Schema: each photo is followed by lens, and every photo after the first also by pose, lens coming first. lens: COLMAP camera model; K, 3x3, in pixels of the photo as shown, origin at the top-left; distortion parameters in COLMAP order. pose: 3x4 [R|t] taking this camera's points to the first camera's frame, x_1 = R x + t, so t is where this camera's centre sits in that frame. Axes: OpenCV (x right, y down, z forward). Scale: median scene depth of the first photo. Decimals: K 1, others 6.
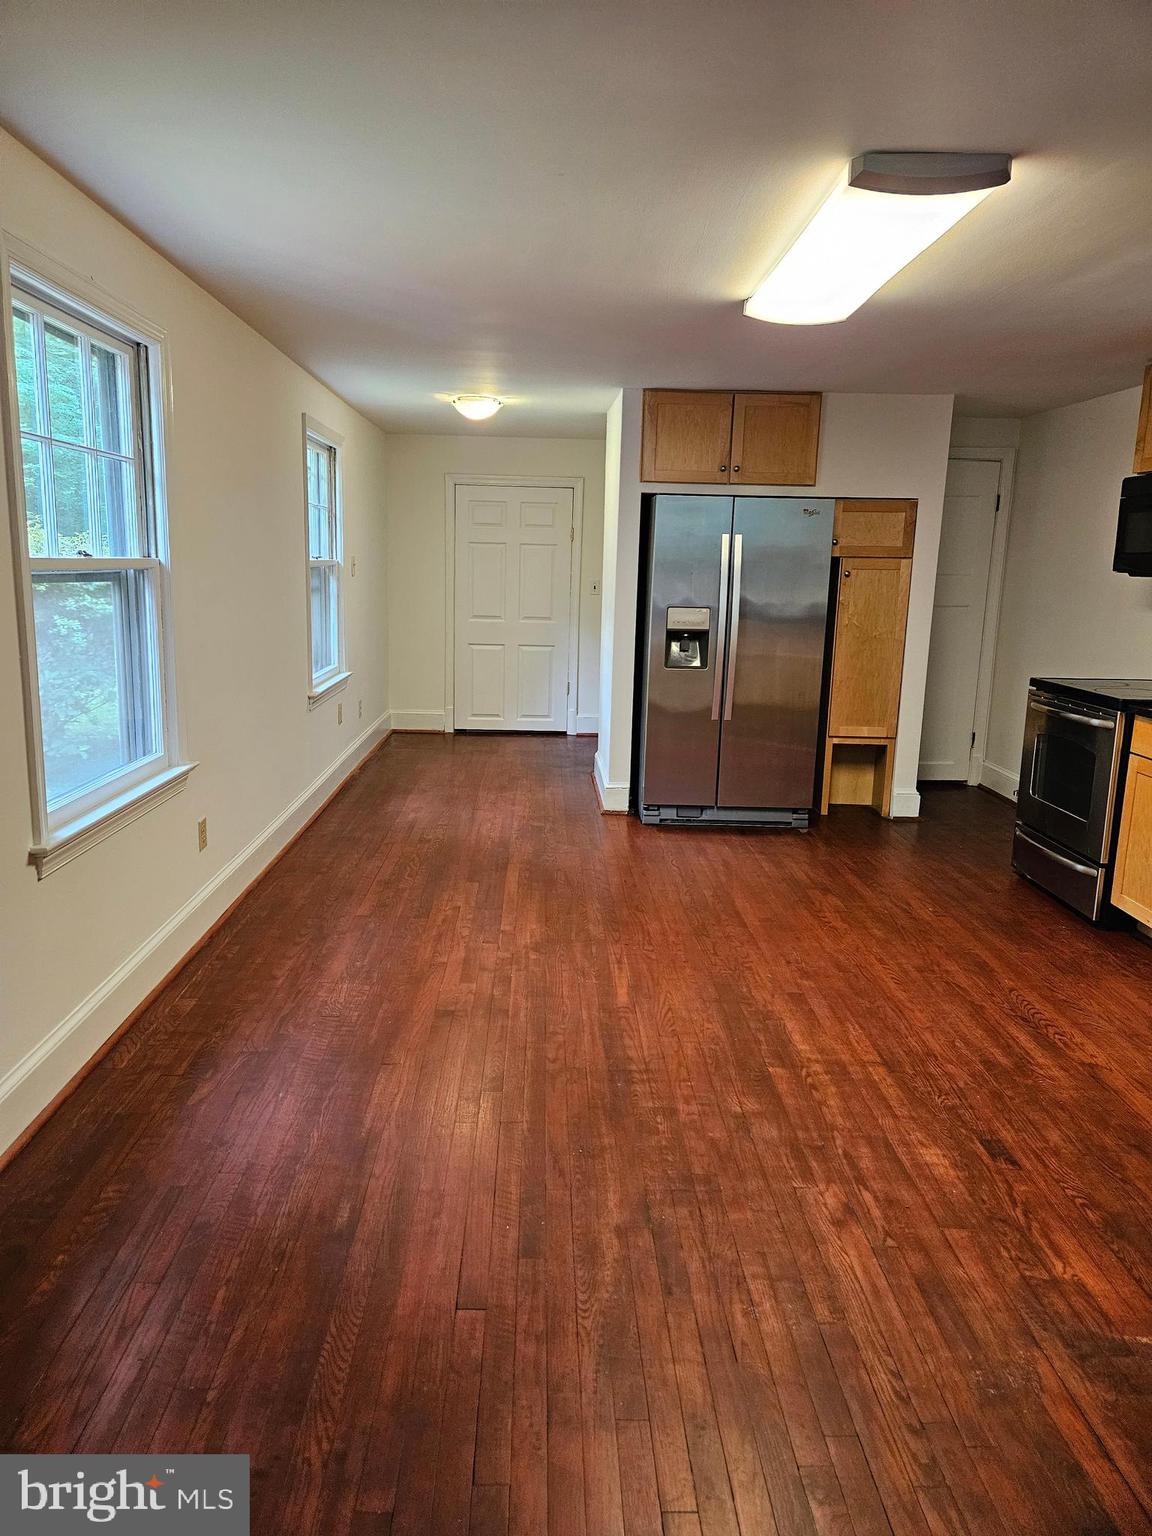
lens RADIAL K [[1012.1, 0, 576.0], [0, 1012.1, 768.0], [0, 0, 1]] dist [0.072182, -0.063205]
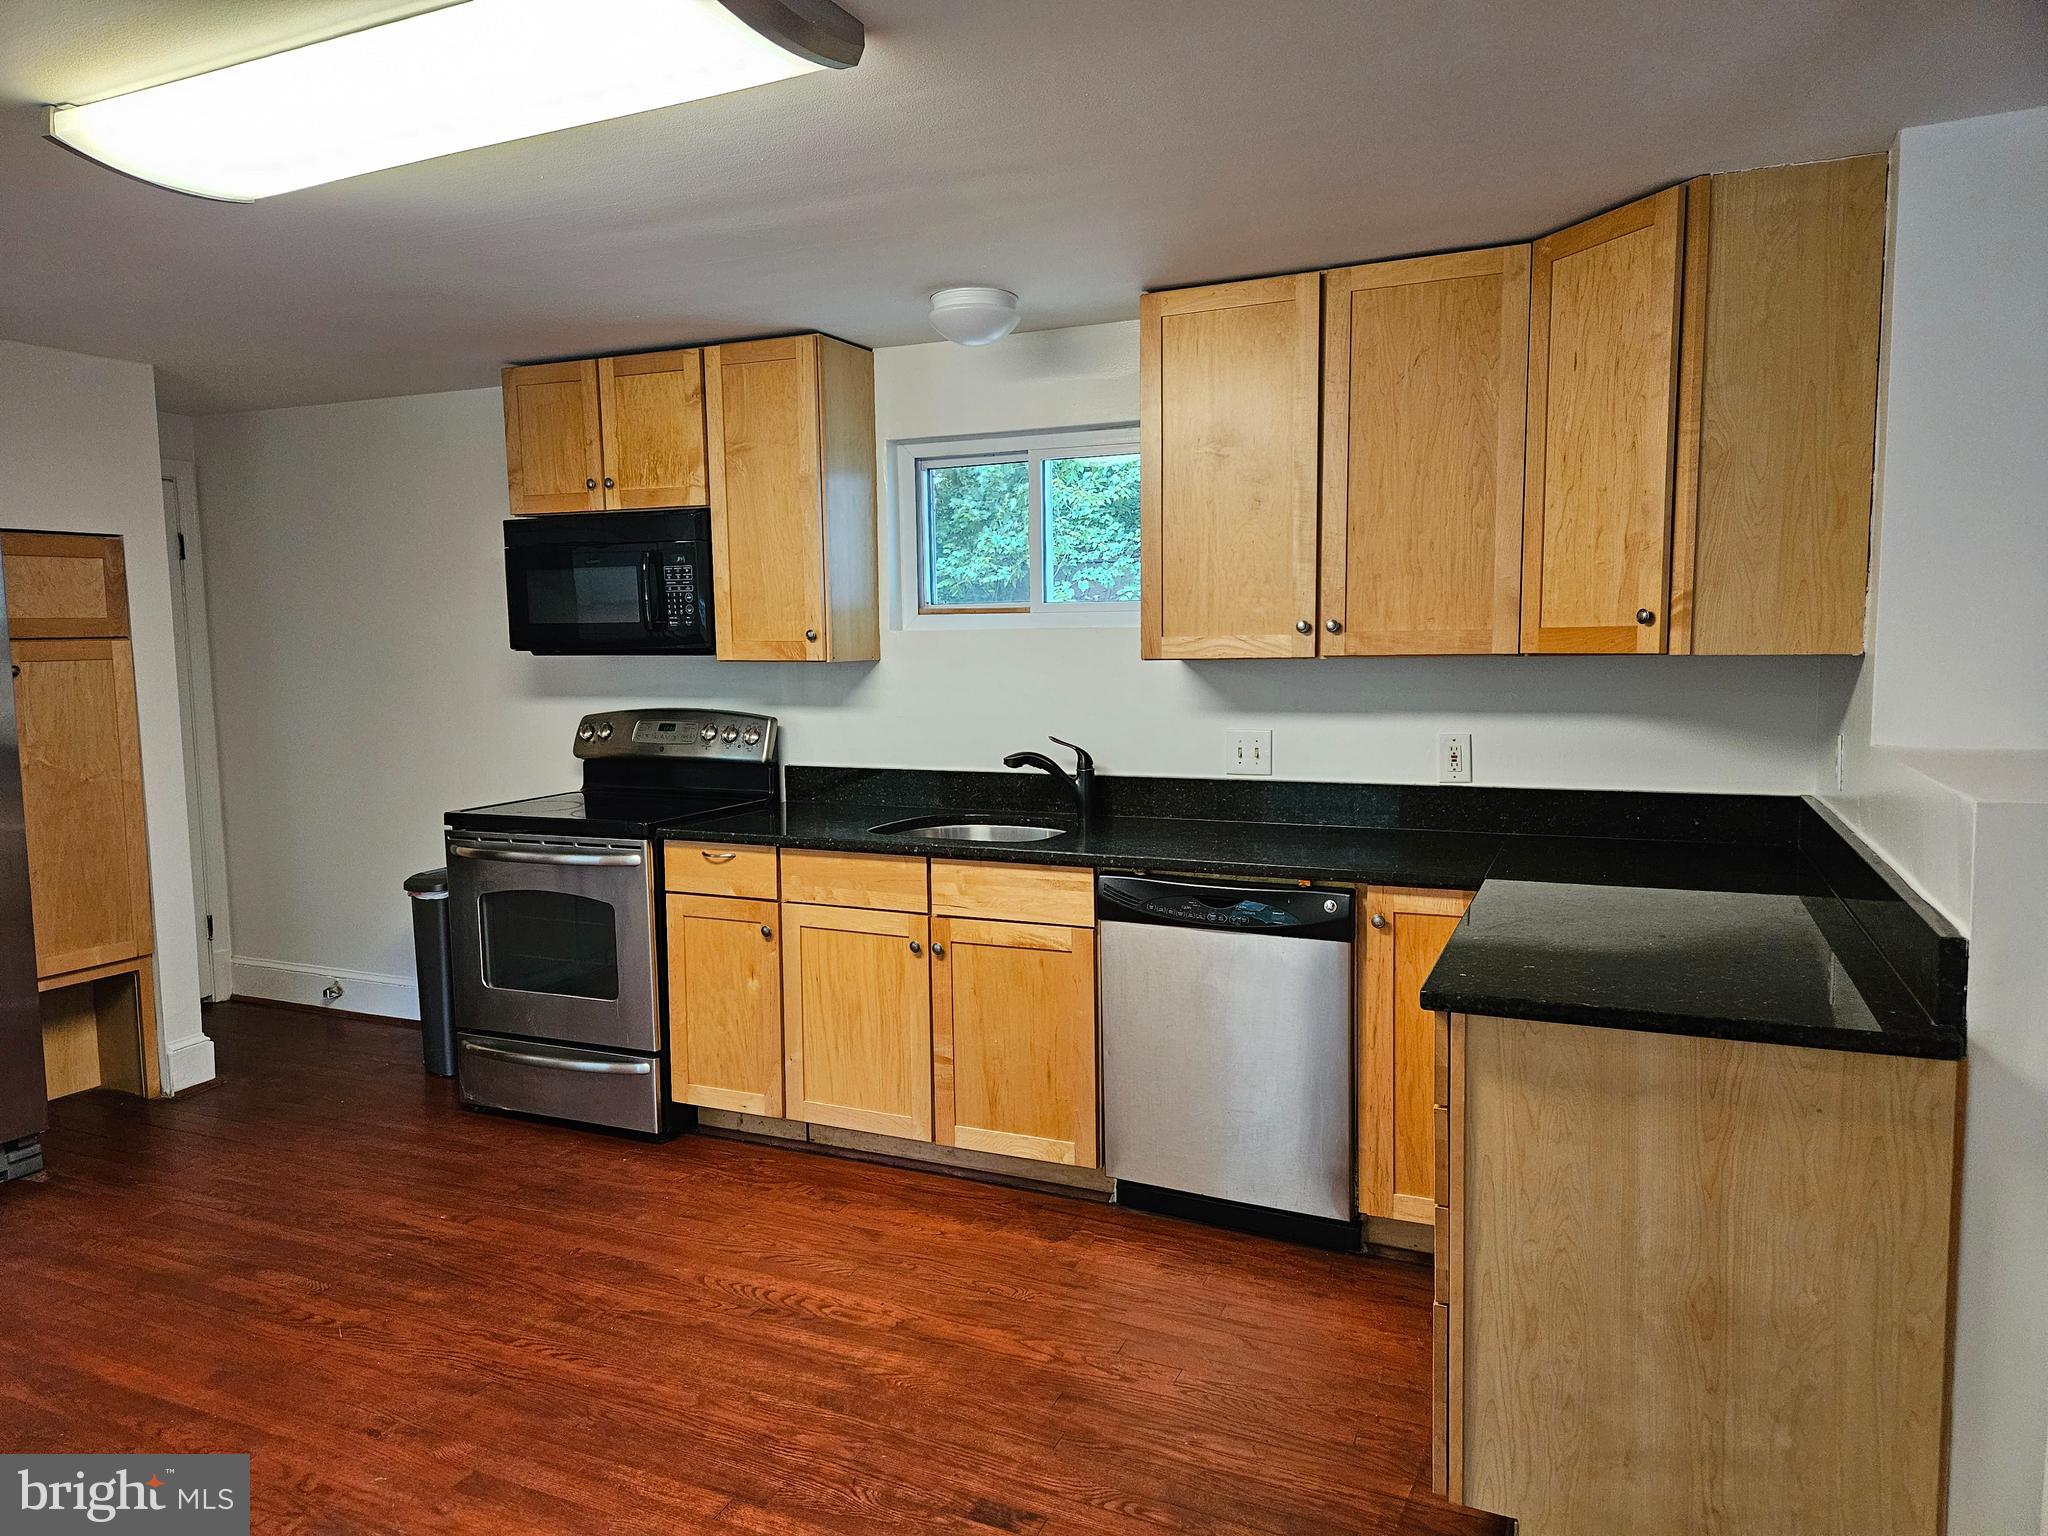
lens RADIAL K [[1349.5, 0, 1012.8], [0, 1349.5, 780.6], [0, 0, 1]] dist [0.072182, -0.063205]
pose [[0.438323, -0.129640, 0.889419, -0.197180], [0.207394, 0.977429, 0.040261, -0.078691], [-0.874563, 0.166813, 0.455316, 0.327334]]
